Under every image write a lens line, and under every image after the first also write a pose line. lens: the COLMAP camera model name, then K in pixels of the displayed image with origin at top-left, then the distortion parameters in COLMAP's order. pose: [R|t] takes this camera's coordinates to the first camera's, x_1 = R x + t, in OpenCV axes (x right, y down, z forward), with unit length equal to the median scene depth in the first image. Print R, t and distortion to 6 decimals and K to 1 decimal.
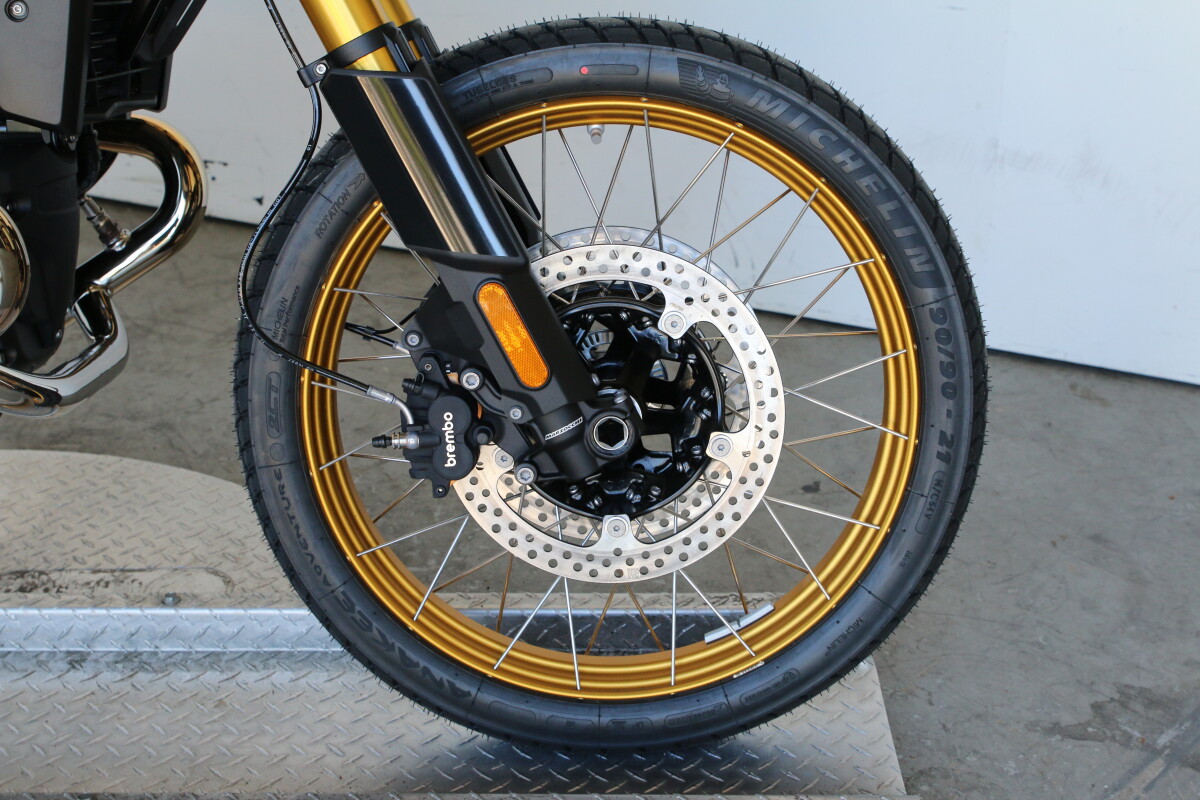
lens RADIAL K [[1730.4, 0, 602.8], [0, 1730.4, 400.4], [0, 0, 1]] dist [-0.033408, 0.000000]
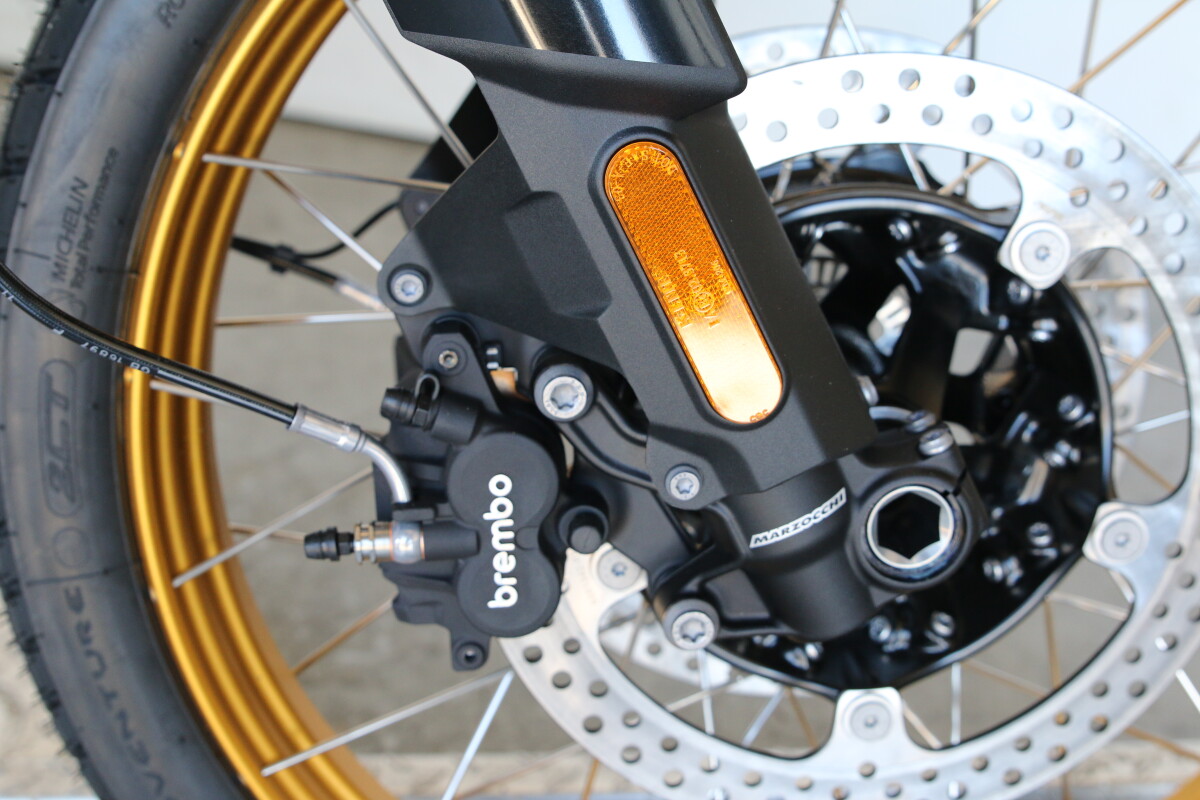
lens RADIAL K [[1730.4, 0, 607.0], [0, 1730.4, 397.2], [0, 0, 1]] dist [-0.033408, 0.000000]
pose [[0.997553, 0.001836, 0.069888, -0.090004], [-0.006112, 0.998117, 0.061028, -0.033795], [-0.069644, -0.061305, 0.995686, 0.590273]]
